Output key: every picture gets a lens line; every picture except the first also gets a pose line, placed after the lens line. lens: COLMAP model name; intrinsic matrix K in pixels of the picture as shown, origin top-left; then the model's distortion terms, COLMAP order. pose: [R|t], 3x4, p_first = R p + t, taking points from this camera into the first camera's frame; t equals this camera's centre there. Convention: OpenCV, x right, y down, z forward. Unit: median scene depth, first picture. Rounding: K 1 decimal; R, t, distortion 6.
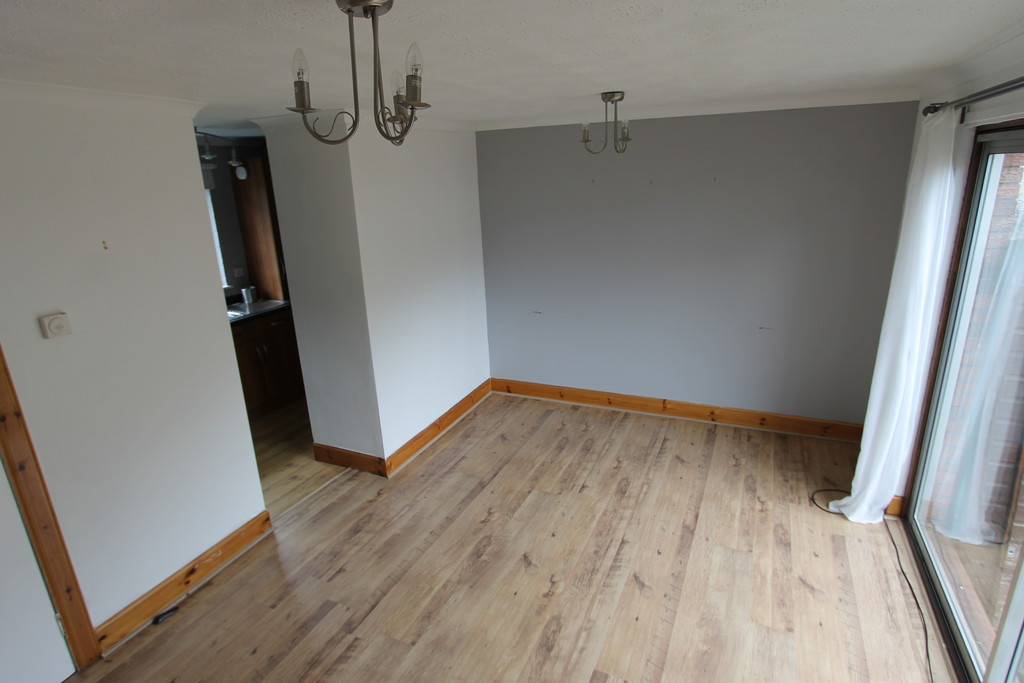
lens RADIAL K [[541.2, 0, 508.9], [0, 541.2, 337.1], [0, 0, 1]] dist [-0.022590, 0.000490]
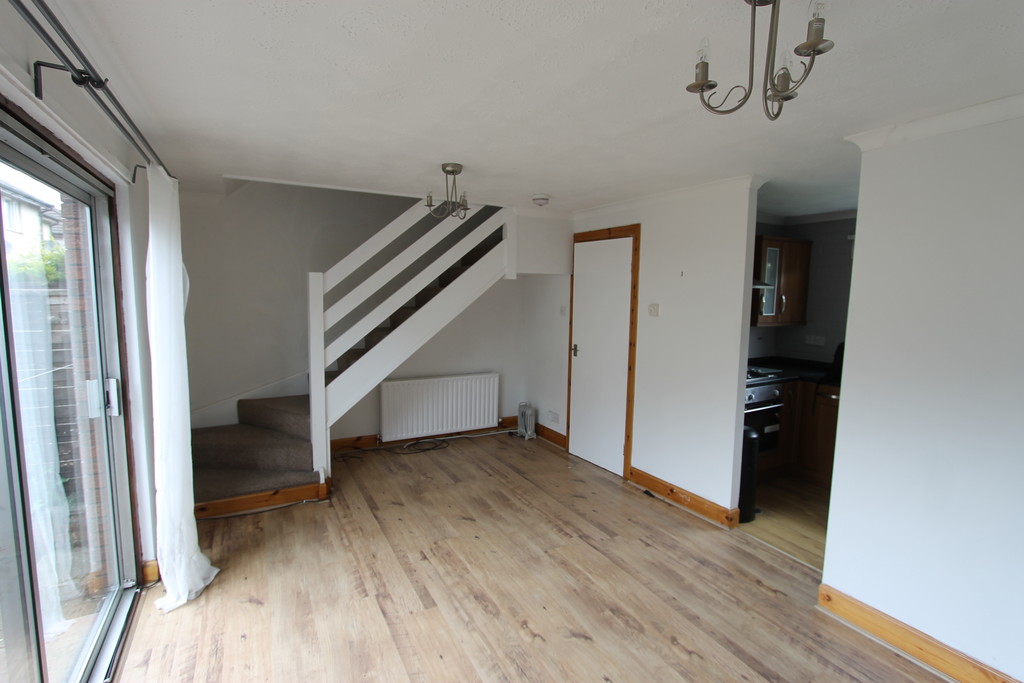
lens RADIAL K [[474.5, 0, 515.0], [0, 474.5, 343.3], [0, 0, 1]] dist [-0.023106, 0.000523]
pose [[-0.586058, 0.117118, -0.801760, 0.725741], [-0.224845, 0.927132, 0.299785, -0.261416], [0.778448, 0.355963, -0.517020, 1.262064]]
